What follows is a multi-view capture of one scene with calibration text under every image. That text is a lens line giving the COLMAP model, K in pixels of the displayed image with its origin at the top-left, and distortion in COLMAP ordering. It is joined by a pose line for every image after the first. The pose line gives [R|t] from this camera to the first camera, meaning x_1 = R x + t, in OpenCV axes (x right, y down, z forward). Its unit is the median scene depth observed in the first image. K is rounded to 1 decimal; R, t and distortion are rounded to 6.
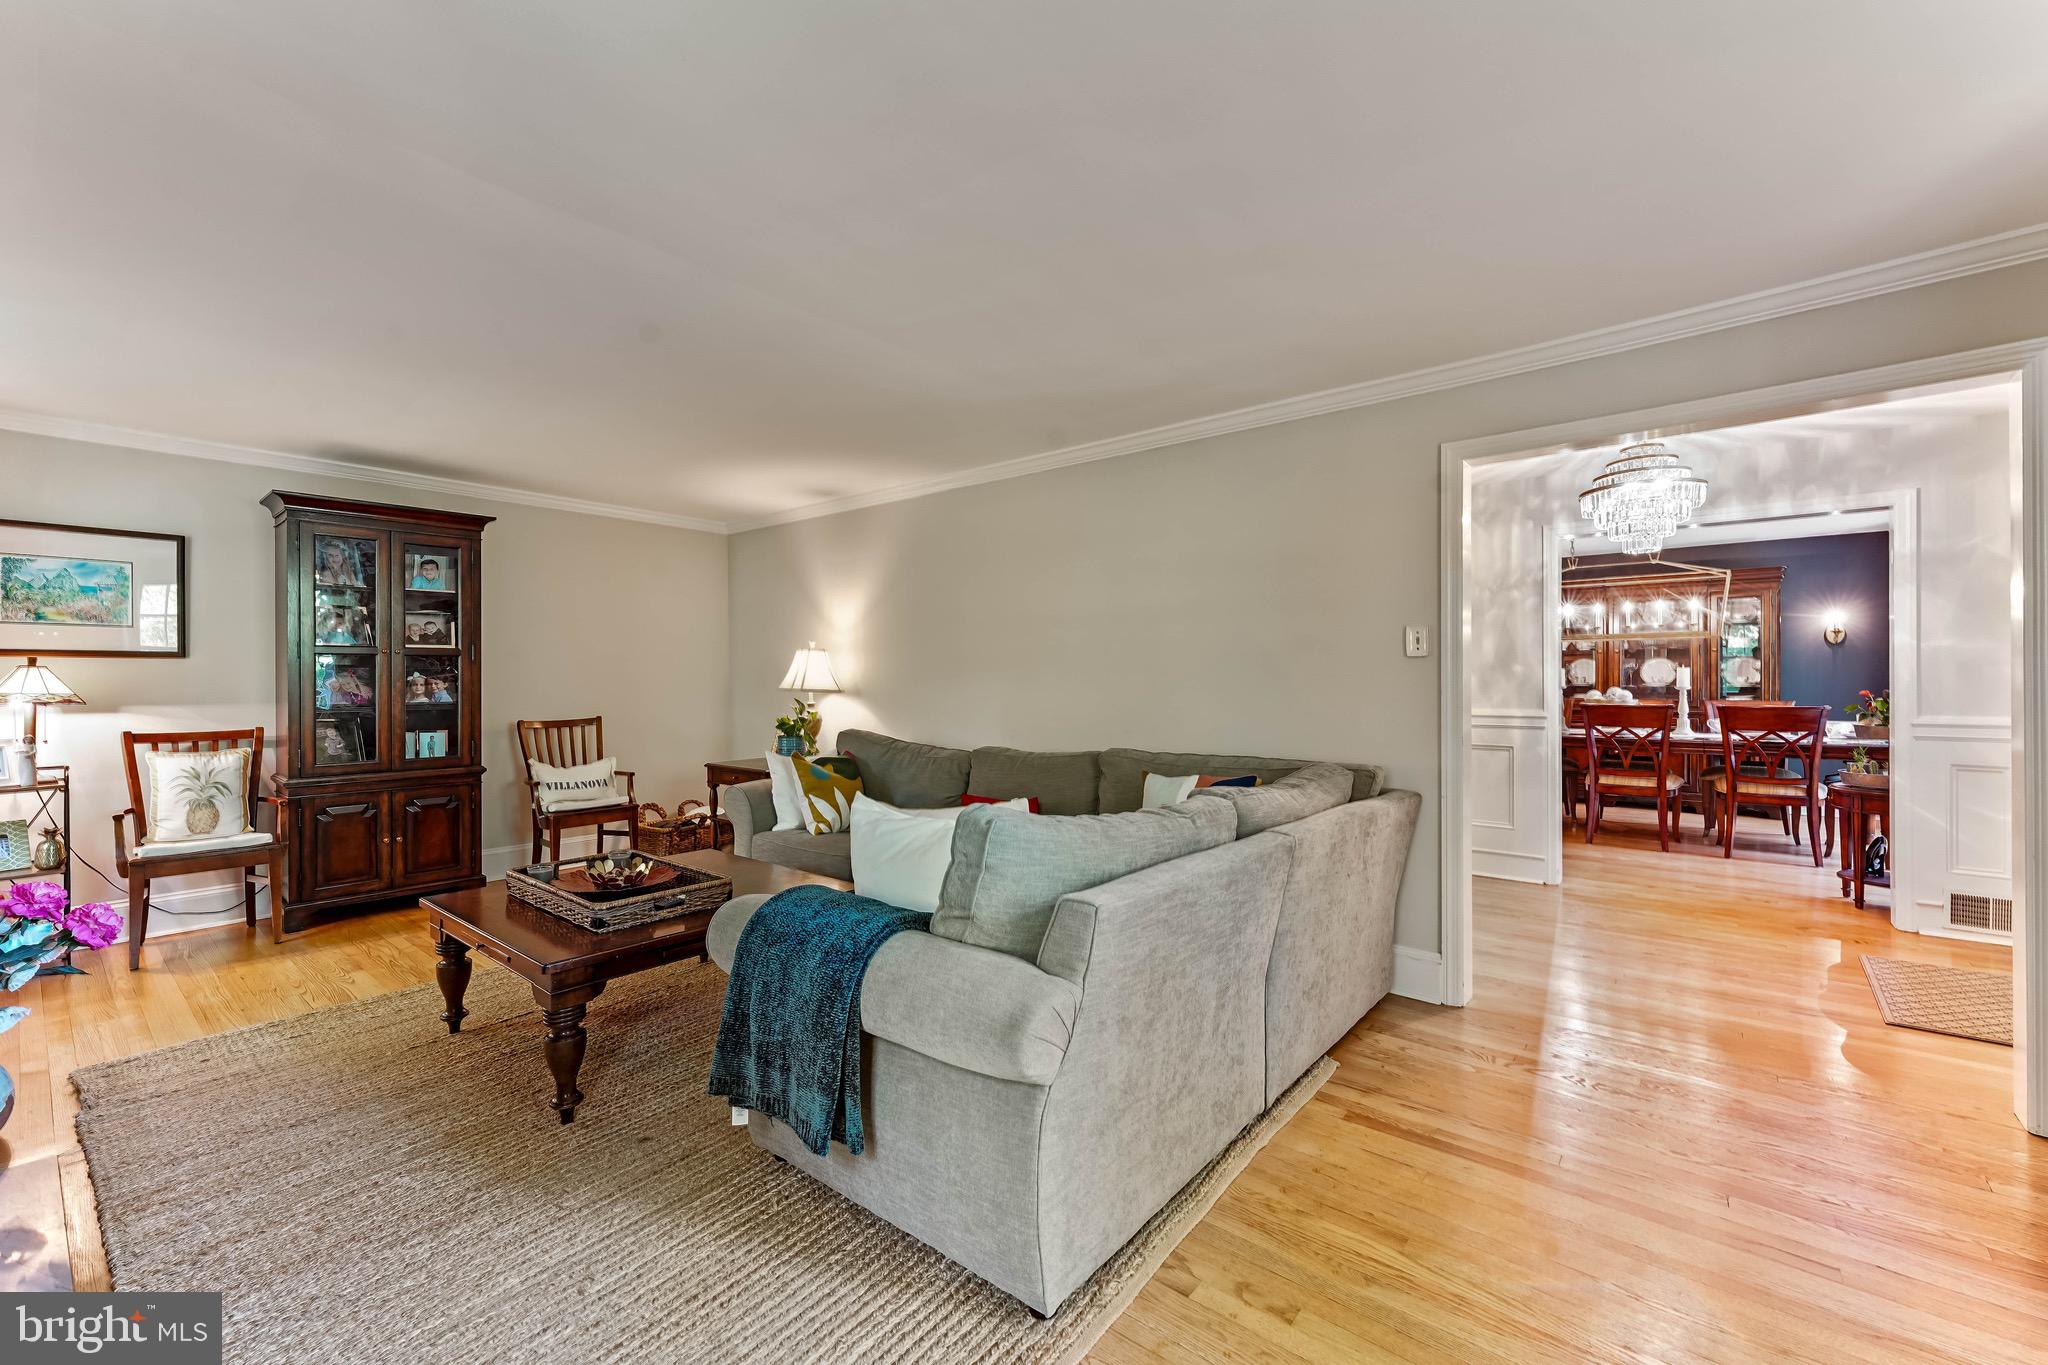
lens RADIAL K [[836.3, 0, 1022.5], [0, 836.3, 682.4], [0, 0, 1]] dist [0.009486, 0.000053]
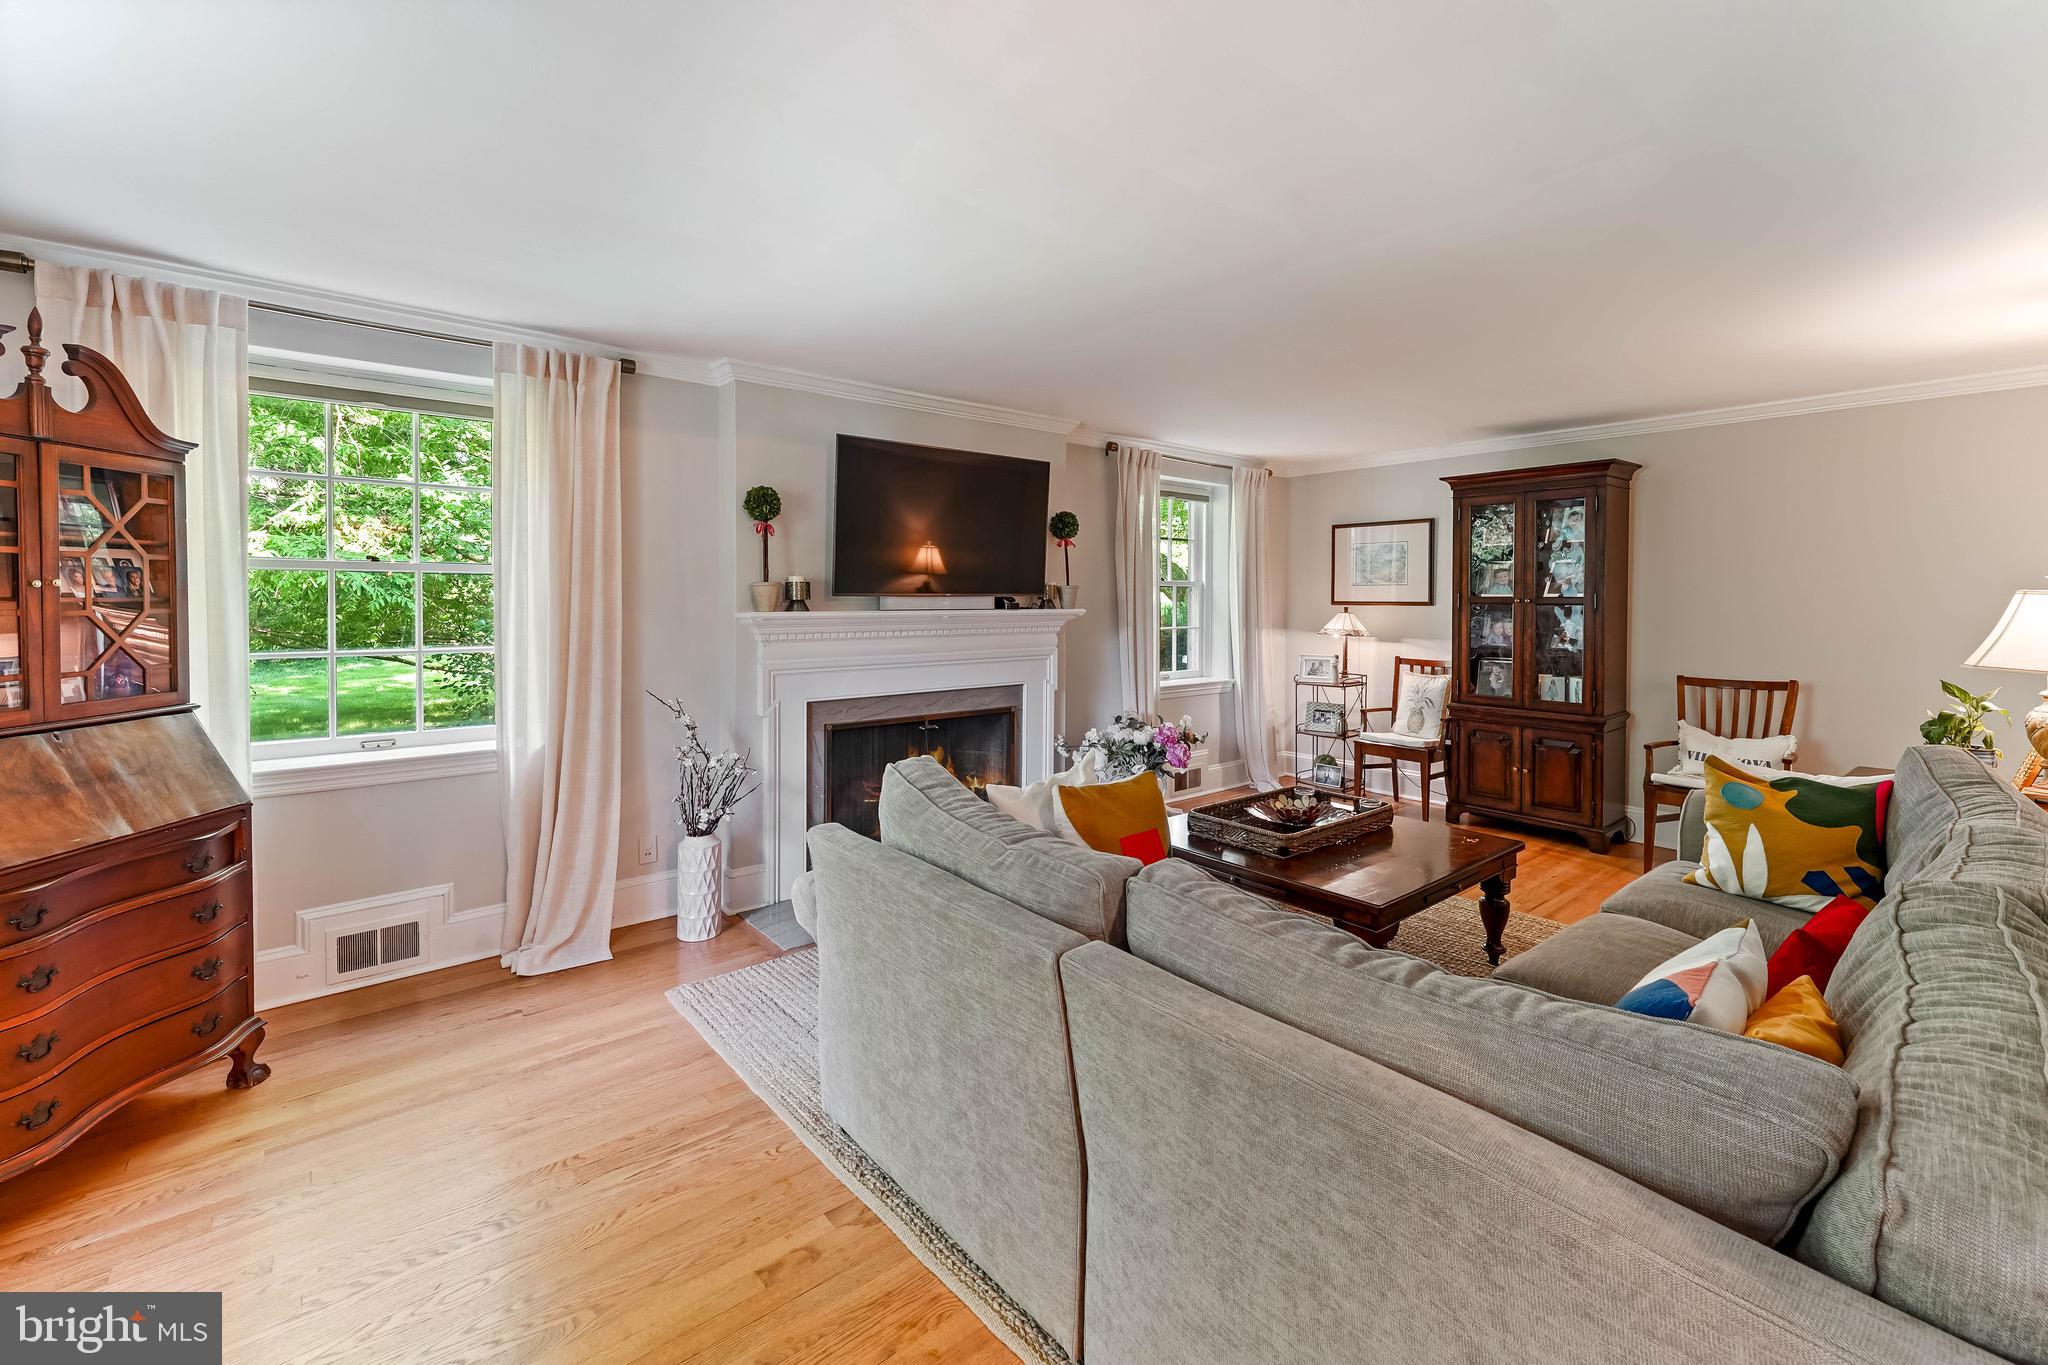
lens RADIAL K [[836.3, 0, 1000.7], [0, 836.3, 607.4], [0, 0, 1]] dist [0.009486, 0.000053]
pose [[-0.193395, 0.012505, -0.981041, 0.495567], [-0.008003, 0.999865, 0.014323, -0.040347], [0.981088, 0.010621, -0.193269, 0.571863]]
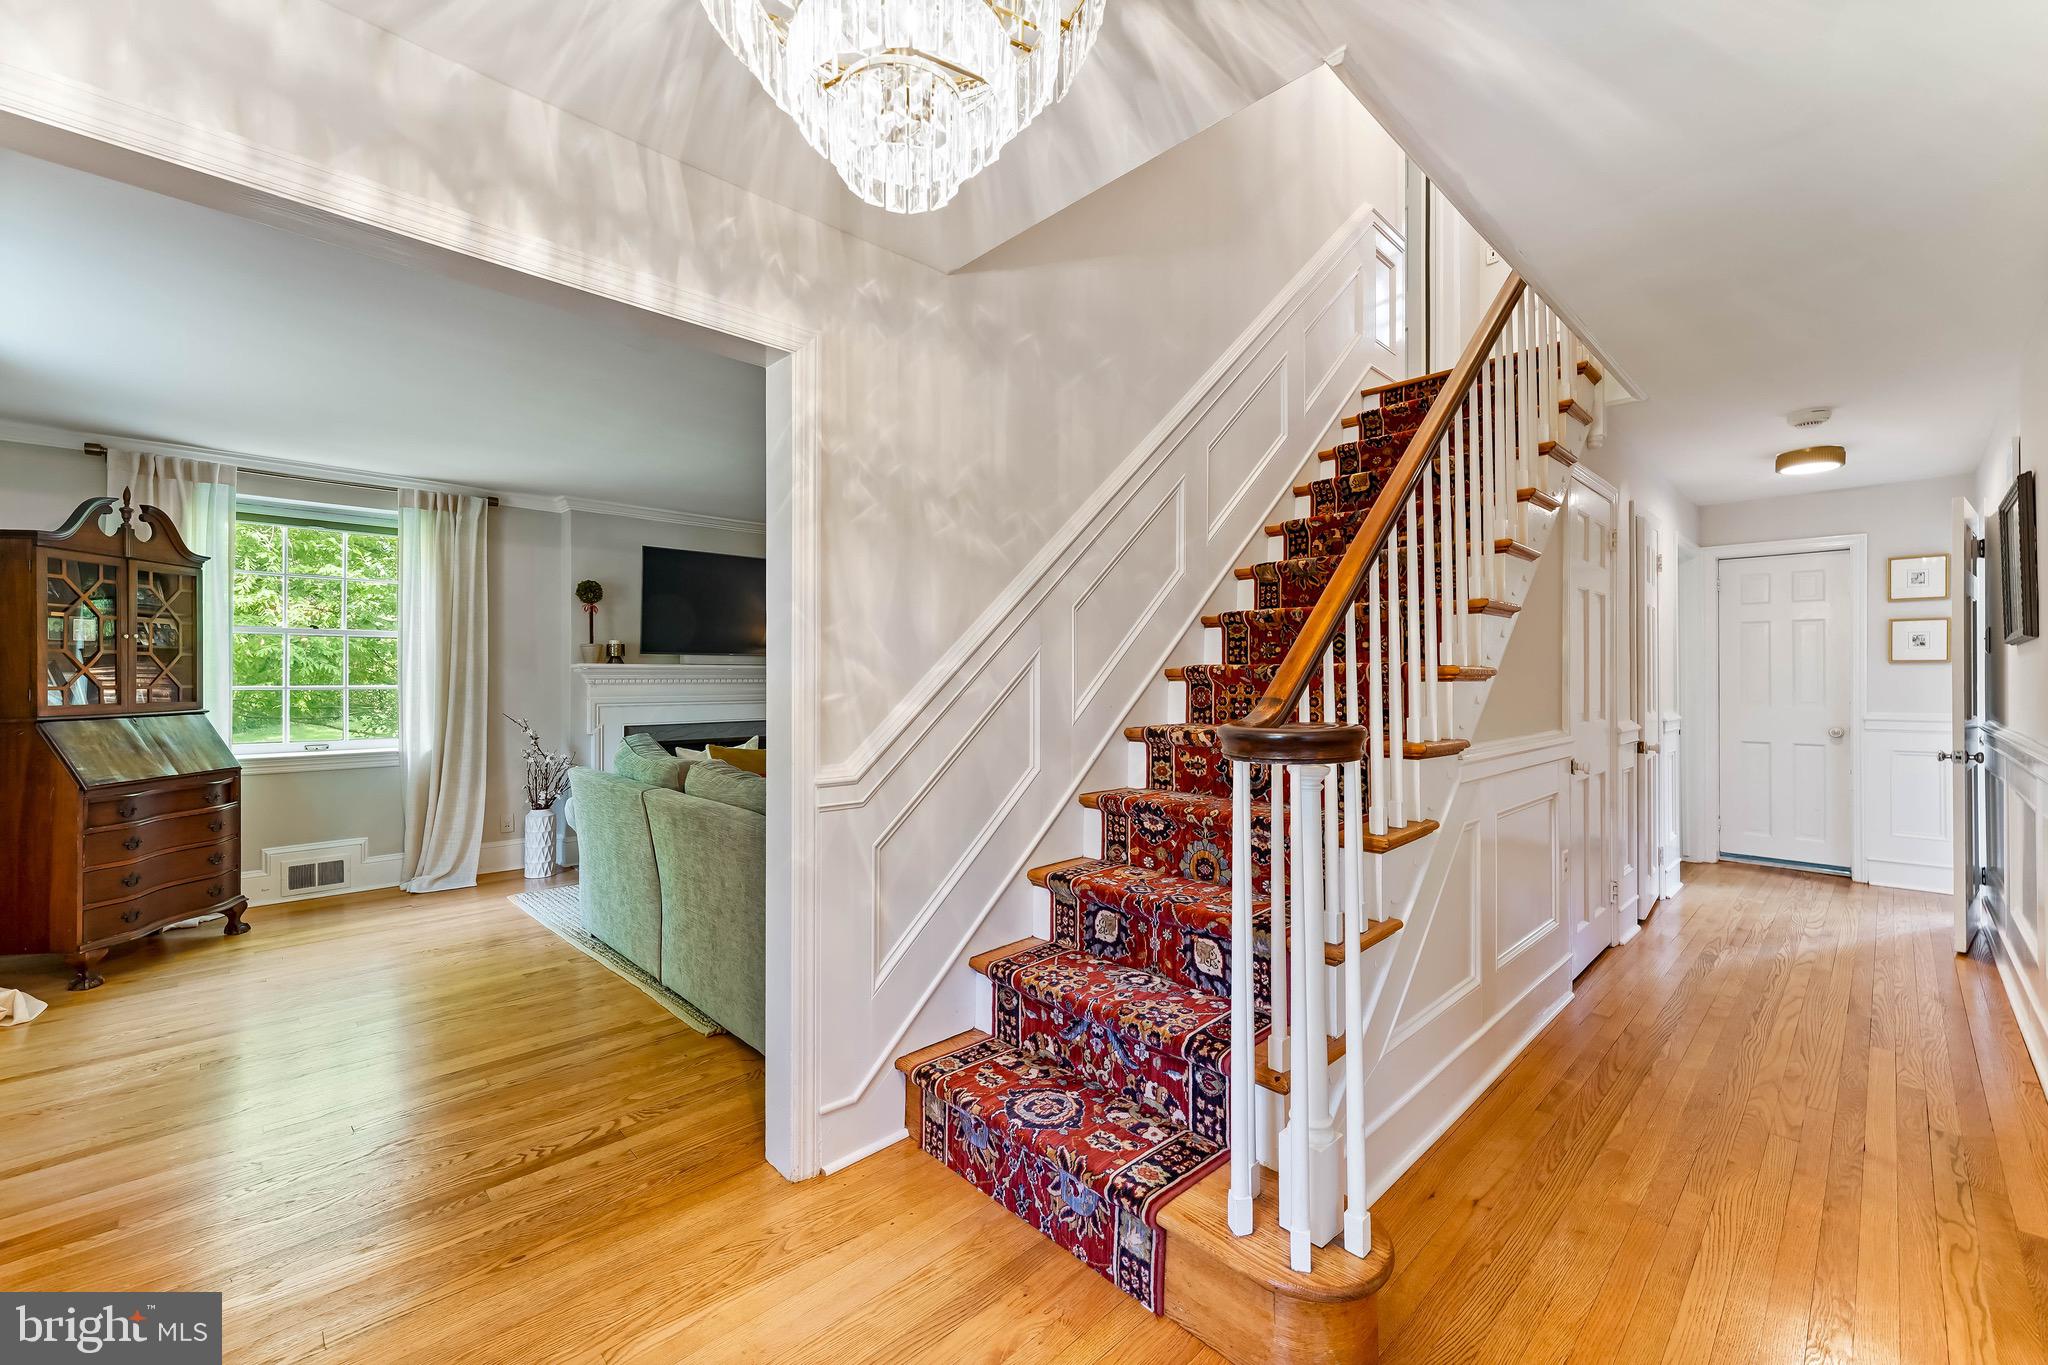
lens RADIAL K [[836.3, 0, 1027.0], [0, 836.3, 675.1], [0, 0, 1]] dist [0.009486, 0.000053]
pose [[-0.115920, -0.004884, -0.993247, 0.886504], [-0.004406, 0.999981, -0.004403, -0.003086], [0.993249, 0.003866, -0.115939, 0.967709]]
